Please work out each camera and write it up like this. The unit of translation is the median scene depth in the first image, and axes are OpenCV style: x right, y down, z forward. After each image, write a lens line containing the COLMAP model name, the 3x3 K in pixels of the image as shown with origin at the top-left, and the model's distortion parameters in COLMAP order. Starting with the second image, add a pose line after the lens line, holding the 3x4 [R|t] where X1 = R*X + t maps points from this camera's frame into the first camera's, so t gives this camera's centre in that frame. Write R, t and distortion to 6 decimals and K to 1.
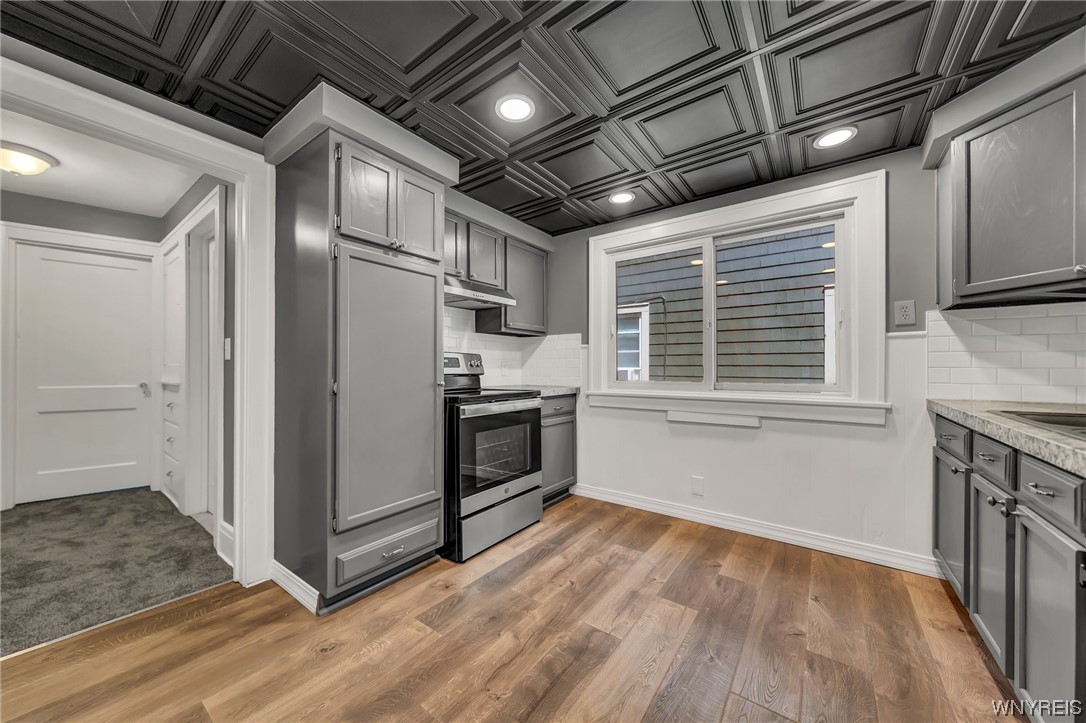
lens RADIAL K [[382.5, 0, 539.4], [0, 382.5, 364.3], [0, 0, 1]] dist [-0.002061, 0.000114]
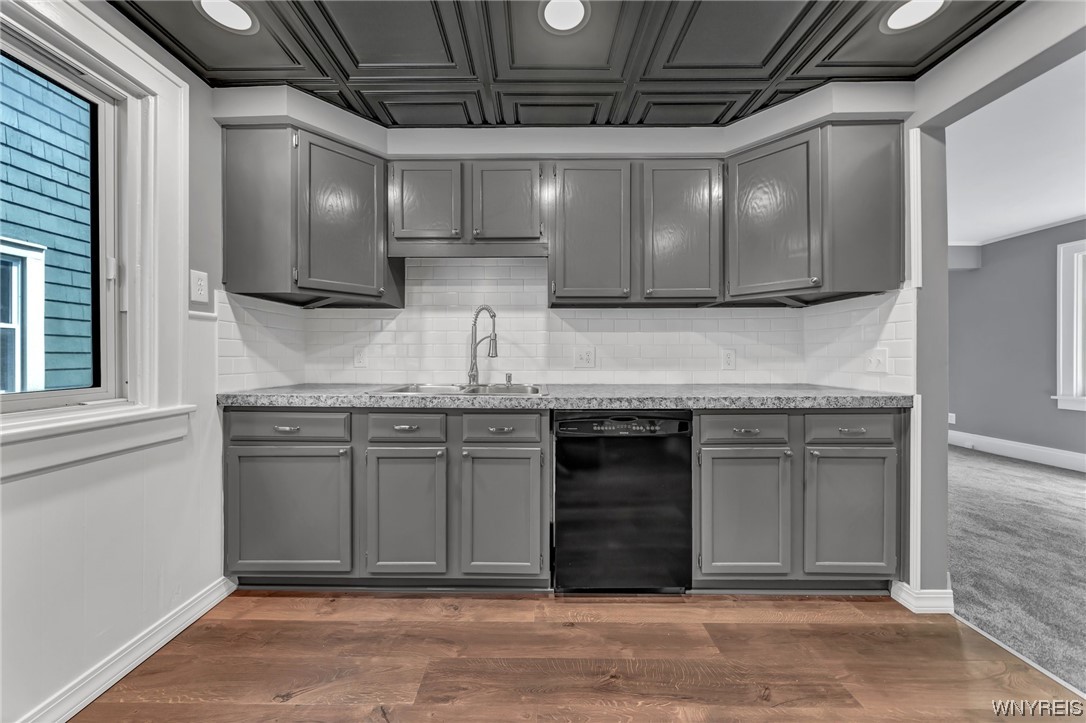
lens RADIAL K [[382.5, 0, 559.7], [0, 382.5, 354.6], [0, 0, 1]] dist [-0.002061, 0.000114]
pose [[-0.606312, 0.006638, 0.795200, -0.122548], [-0.006632, 0.999888, -0.013403, 0.011089], [-0.795200, -0.013400, -0.606200, 1.017069]]
